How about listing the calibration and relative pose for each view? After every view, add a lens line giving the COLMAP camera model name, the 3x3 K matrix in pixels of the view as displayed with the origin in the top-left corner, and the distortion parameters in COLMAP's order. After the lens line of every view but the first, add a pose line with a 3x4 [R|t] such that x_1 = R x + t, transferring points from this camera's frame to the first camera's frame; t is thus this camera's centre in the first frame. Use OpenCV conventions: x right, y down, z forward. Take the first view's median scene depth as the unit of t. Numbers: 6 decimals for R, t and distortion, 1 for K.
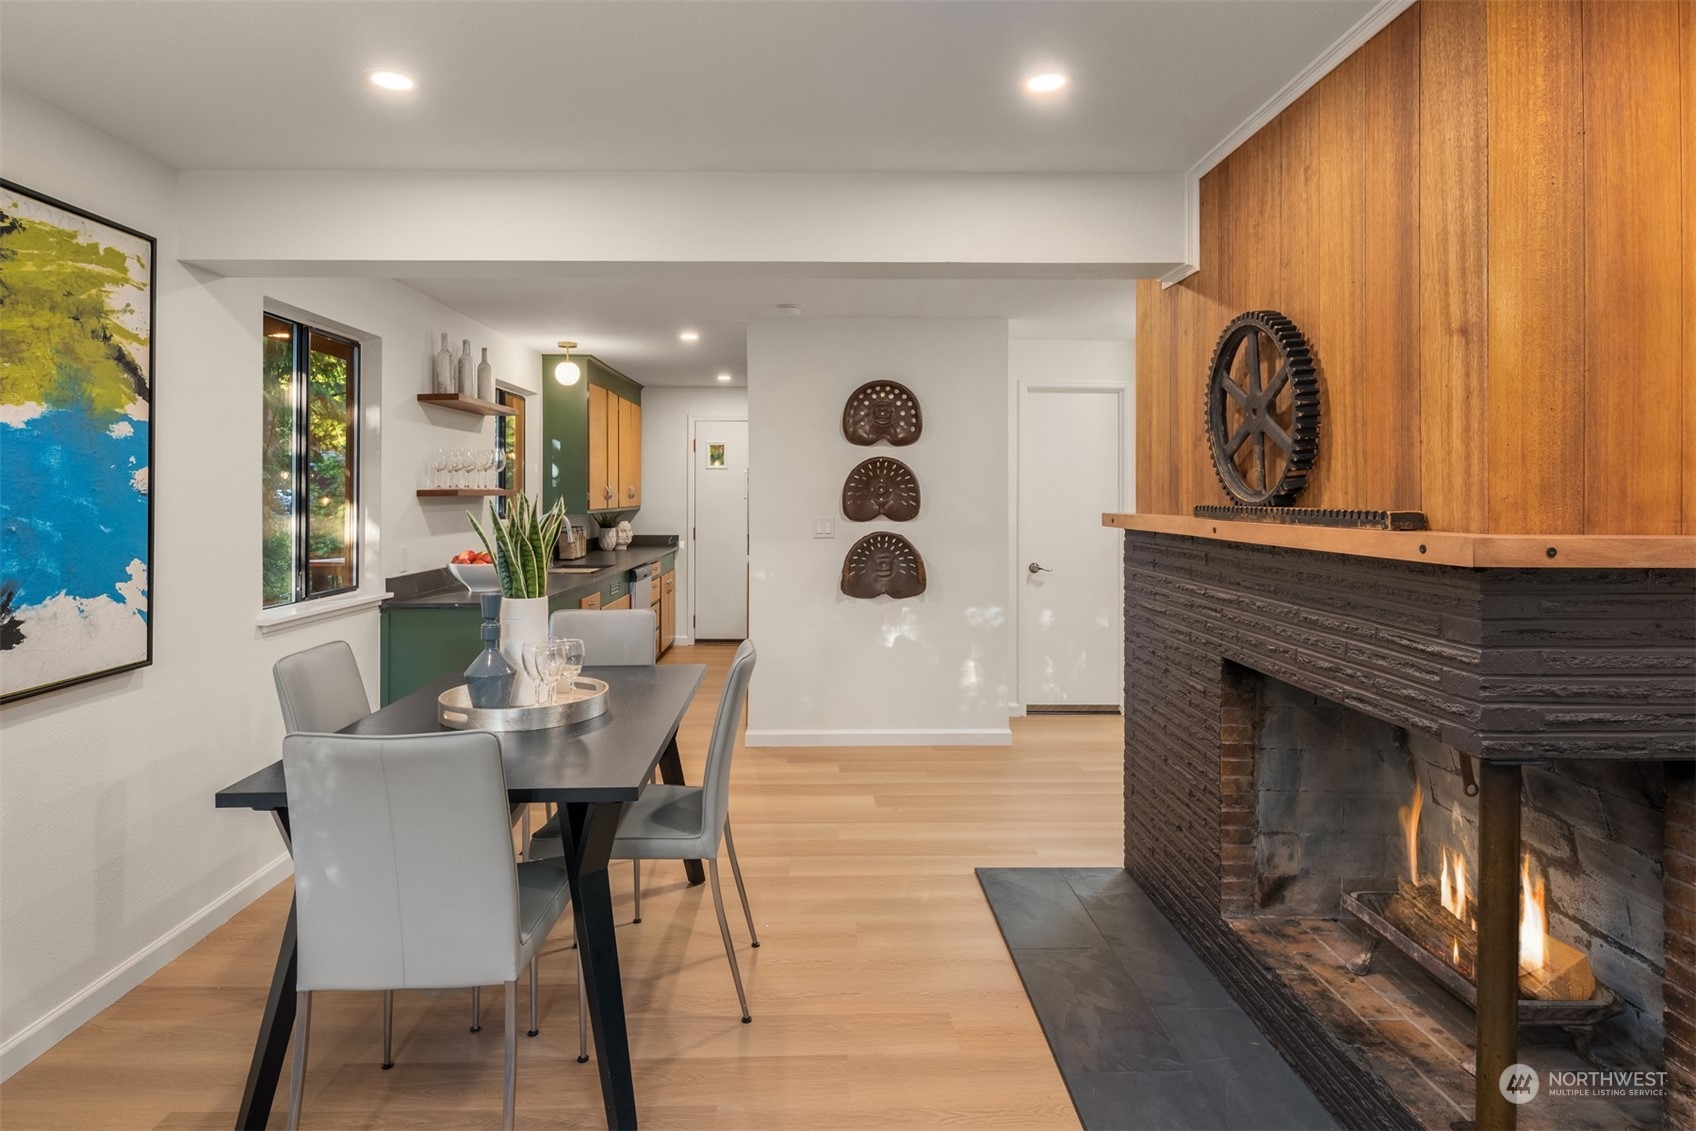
lens RADIAL K [[933.6, 0, 851.6], [0, 933.6, 480.0], [0, 0, 1]] dist [0.001084, -0.009814]
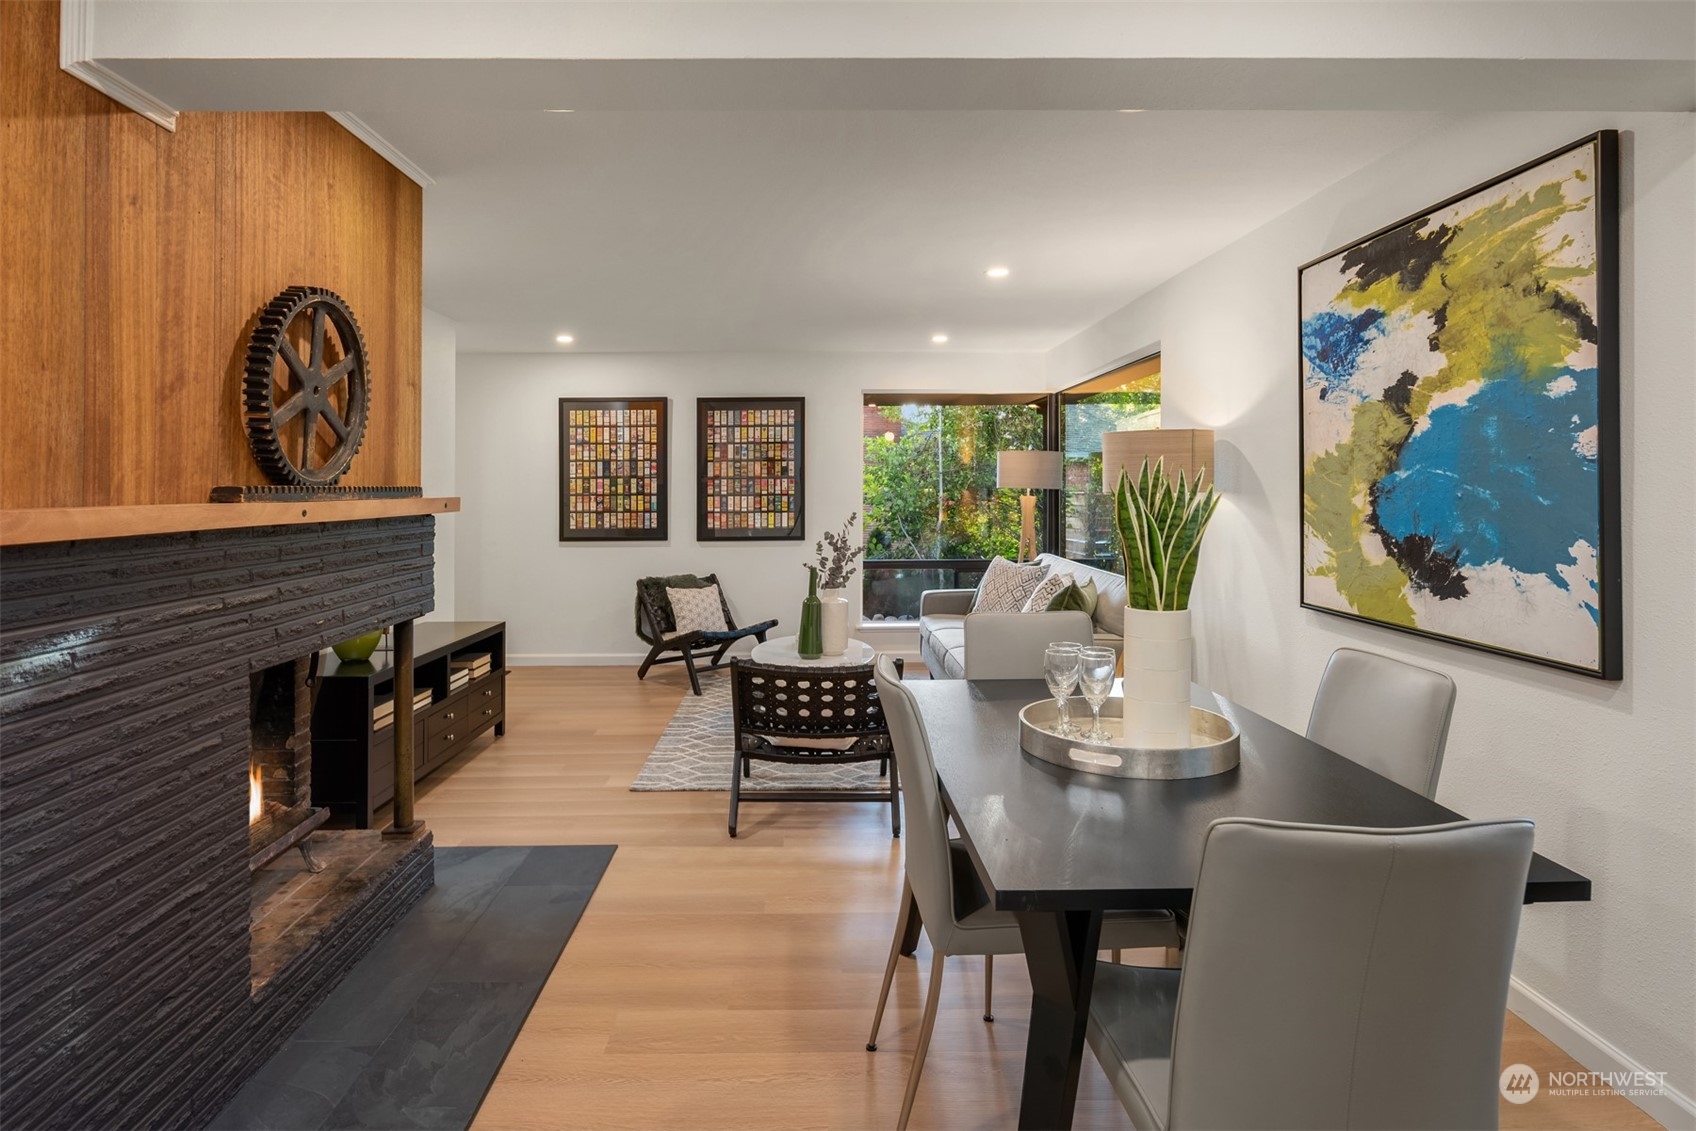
lens RADIAL K [[933.6, 0, 851.6], [0, 933.6, 480.0], [0, 0, 1]] dist [0.001084, -0.009814]
pose [[-0.999956, 0.007928, -0.004931, -0.128388], [0.008031, 0.999746, -0.021058, 0.046129], [0.004763, -0.021097, -0.999766, 1.900667]]
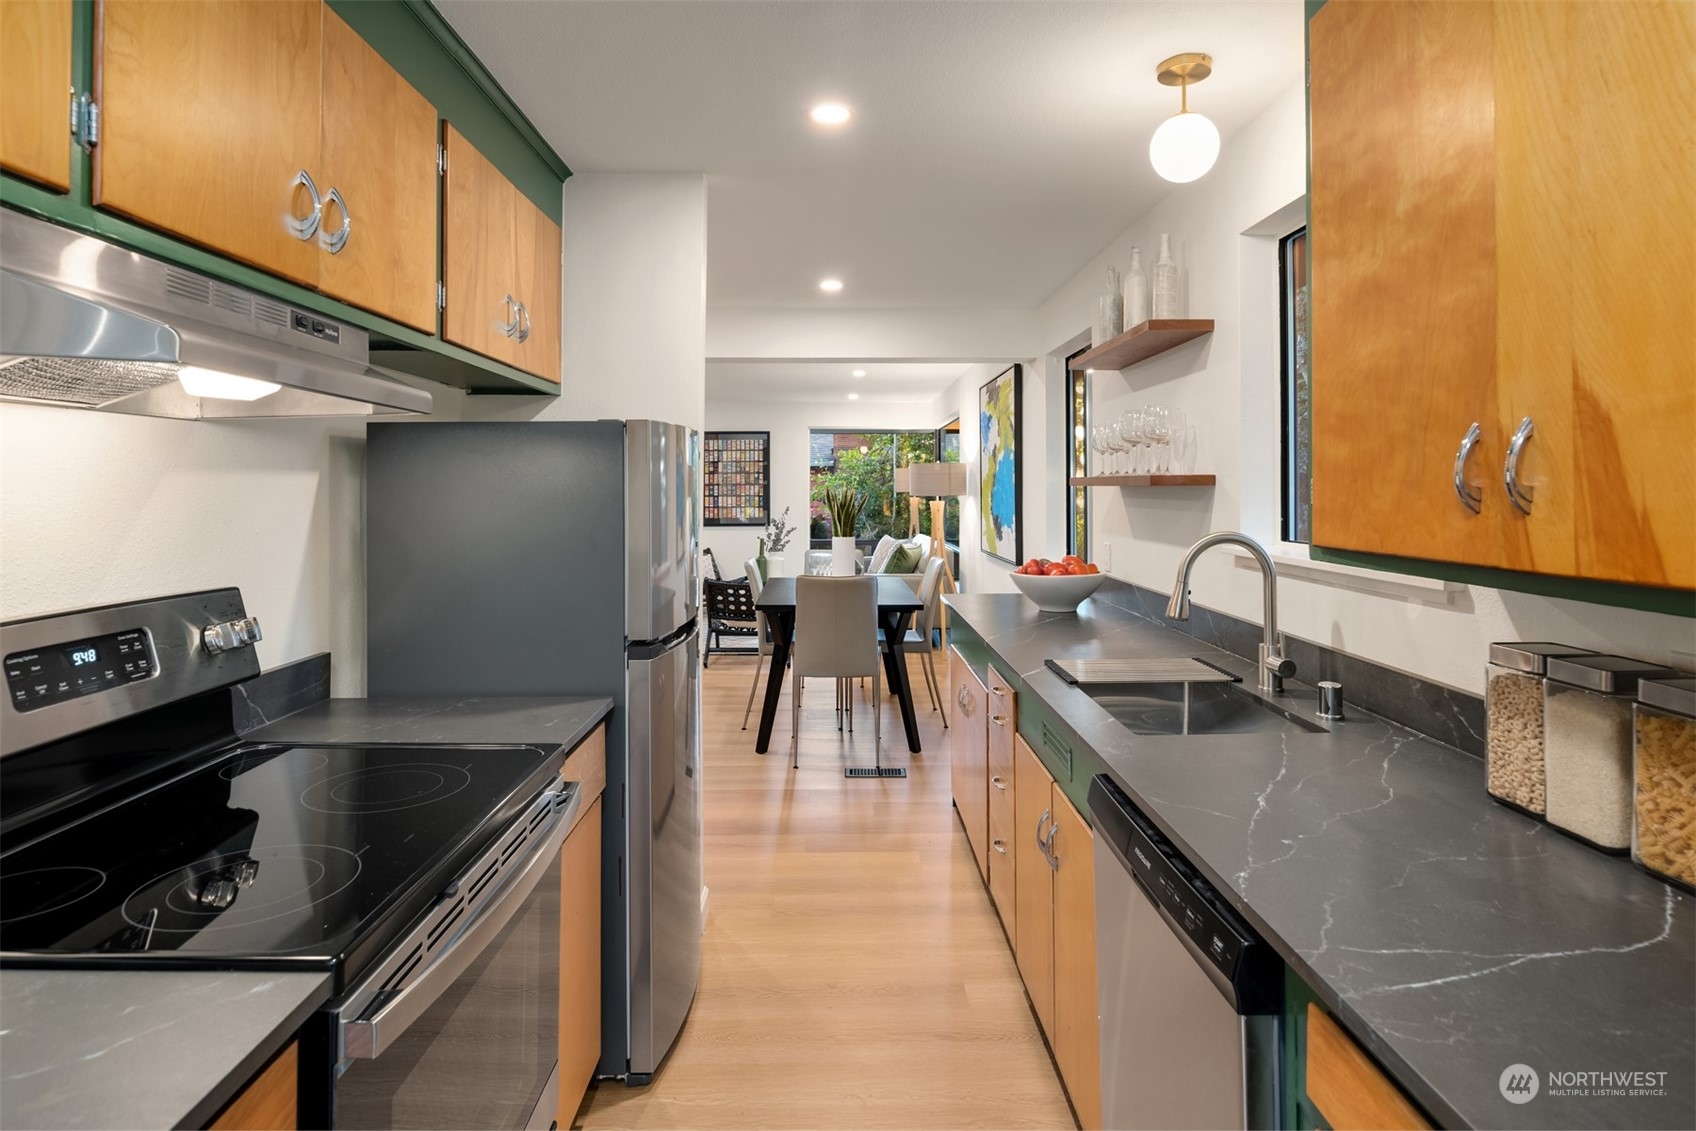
lens RADIAL K [[933.6, 0, 851.6], [0, 933.6, 480.0], [0, 0, 1]] dist [0.001084, -0.009814]
pose [[-0.999823, 0.000096, 0.018820, -0.458891], [-0.000359, 0.999707, -0.024207, 0.060805], [-0.018817, -0.024209, -0.999530, 3.350787]]
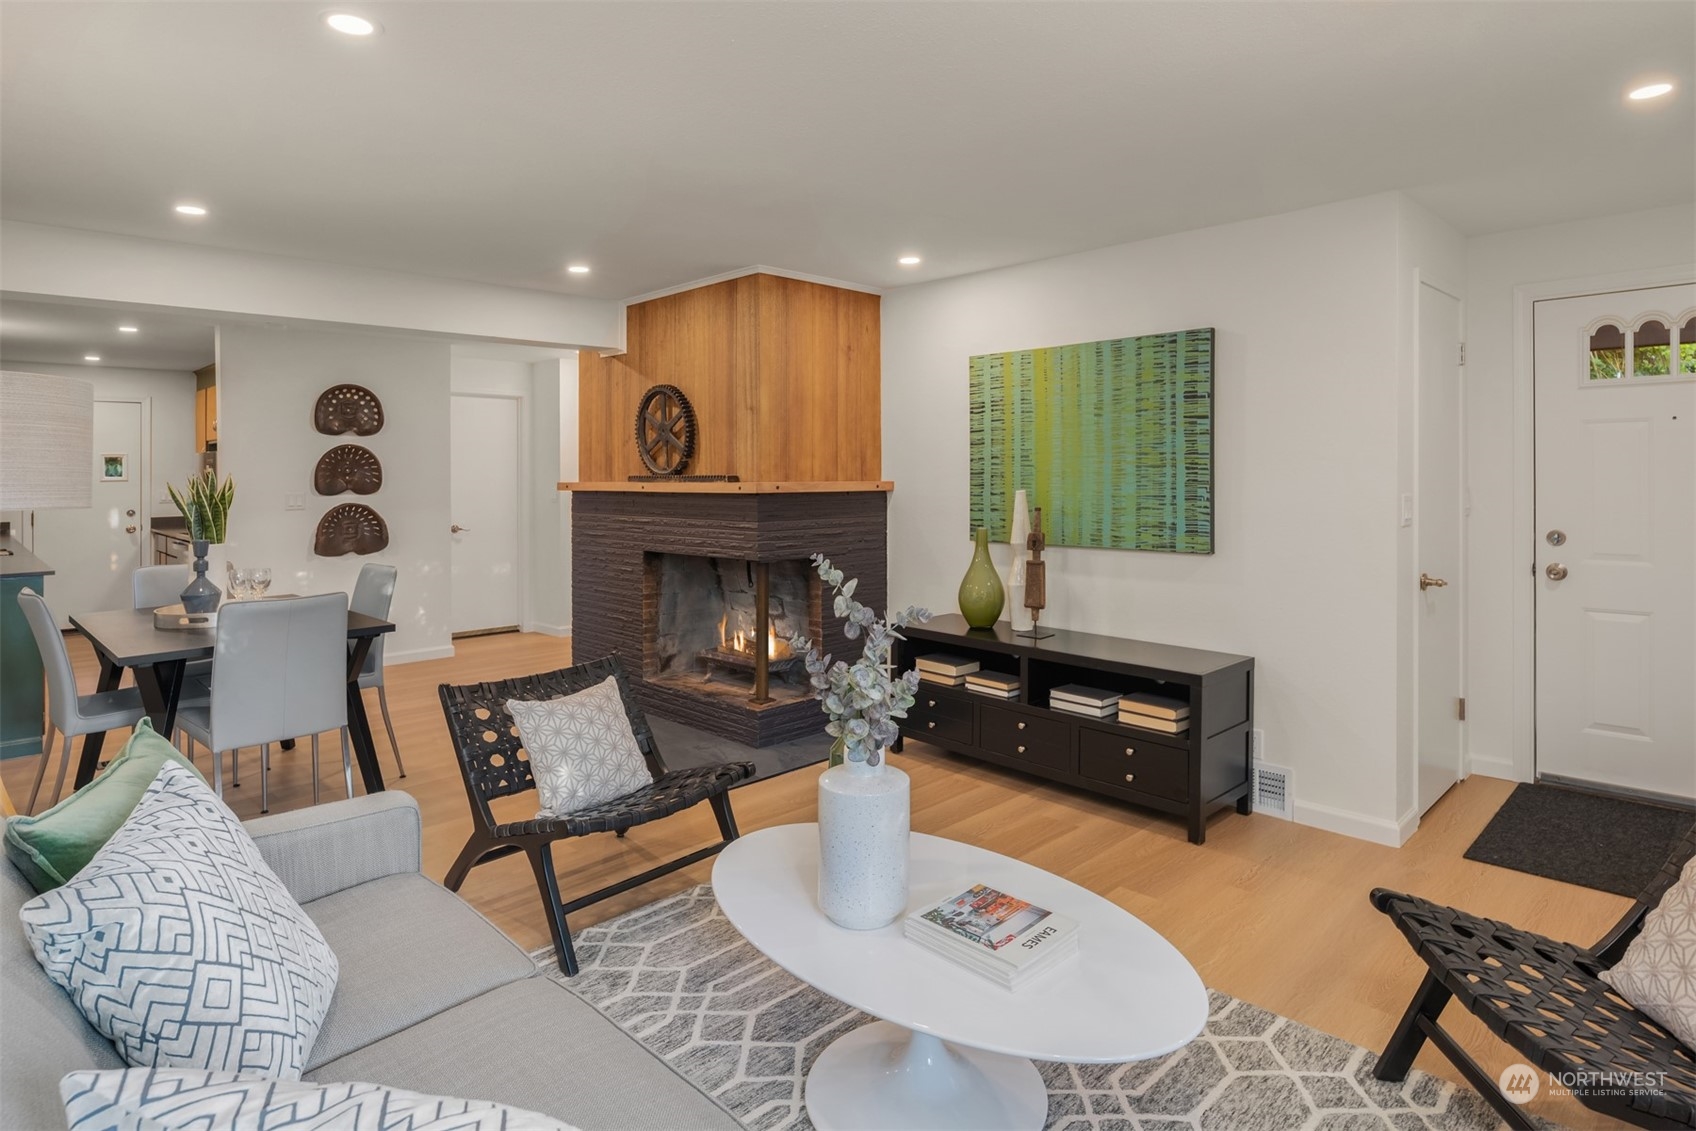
lens RADIAL K [[933.6, 0, 851.6], [0, 933.6, 480.0], [0, 0, 1]] dist [0.001084, -0.009814]
pose [[0.737031, -0.012068, 0.675752, -0.683433], [-0.000920, 0.999822, 0.018859, -0.001732], [-0.675859, -0.014522, 0.736888, -0.850928]]
